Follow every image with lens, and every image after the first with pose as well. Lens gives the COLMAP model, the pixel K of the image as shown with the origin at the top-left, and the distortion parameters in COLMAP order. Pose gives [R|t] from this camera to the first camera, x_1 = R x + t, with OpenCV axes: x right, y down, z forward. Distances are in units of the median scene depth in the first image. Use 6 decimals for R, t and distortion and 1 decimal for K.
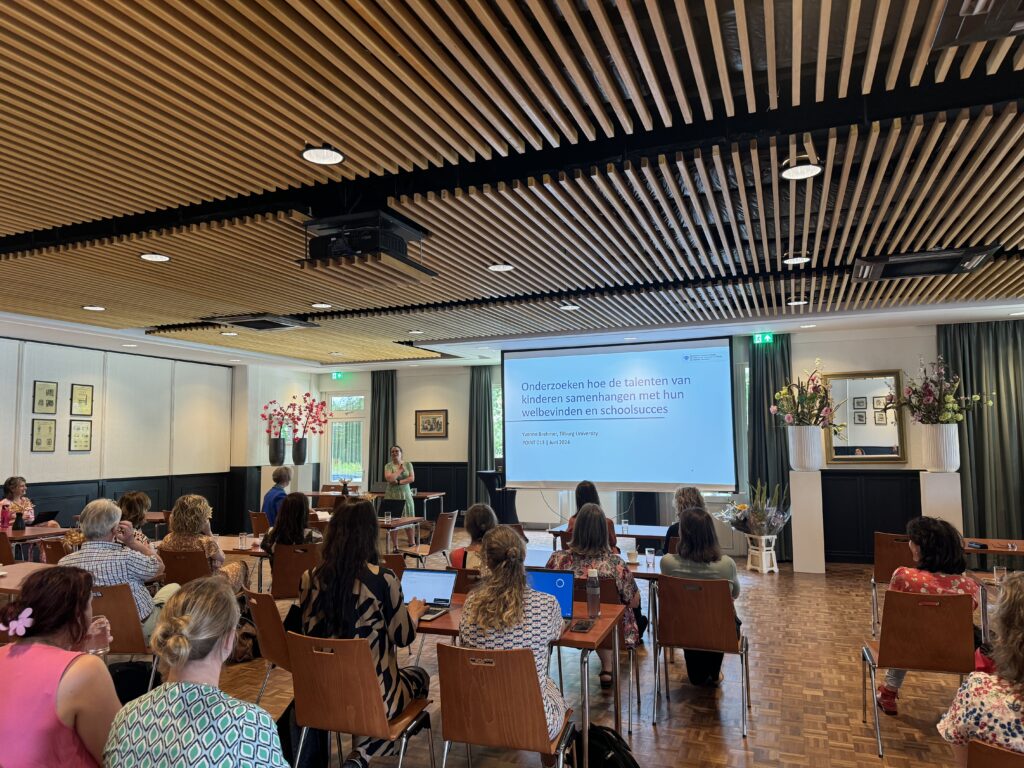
lens RADIAL K [[716.6, 0, 512.1], [0, 716.6, 384.3], [0, 0, 1]] dist [0.000363, 0.000240]
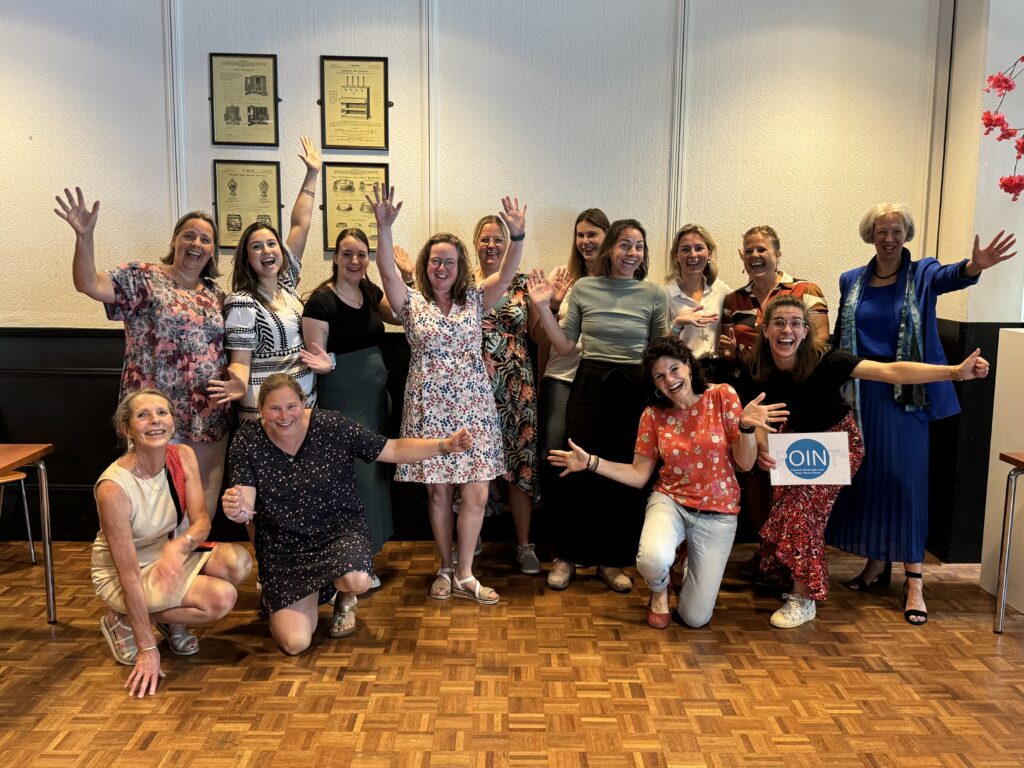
lens RADIAL K [[953.6, 0, 512.2], [0, 953.6, 384.2], [0, 0, 1]] dist [0.003457, 0.000000]
pose [[0.379637, 0.137932, -0.914796, -0.134355], [0.058516, 0.983263, 0.172539, 0.084441], [0.923283, -0.119032, 0.365212, 0.925916]]
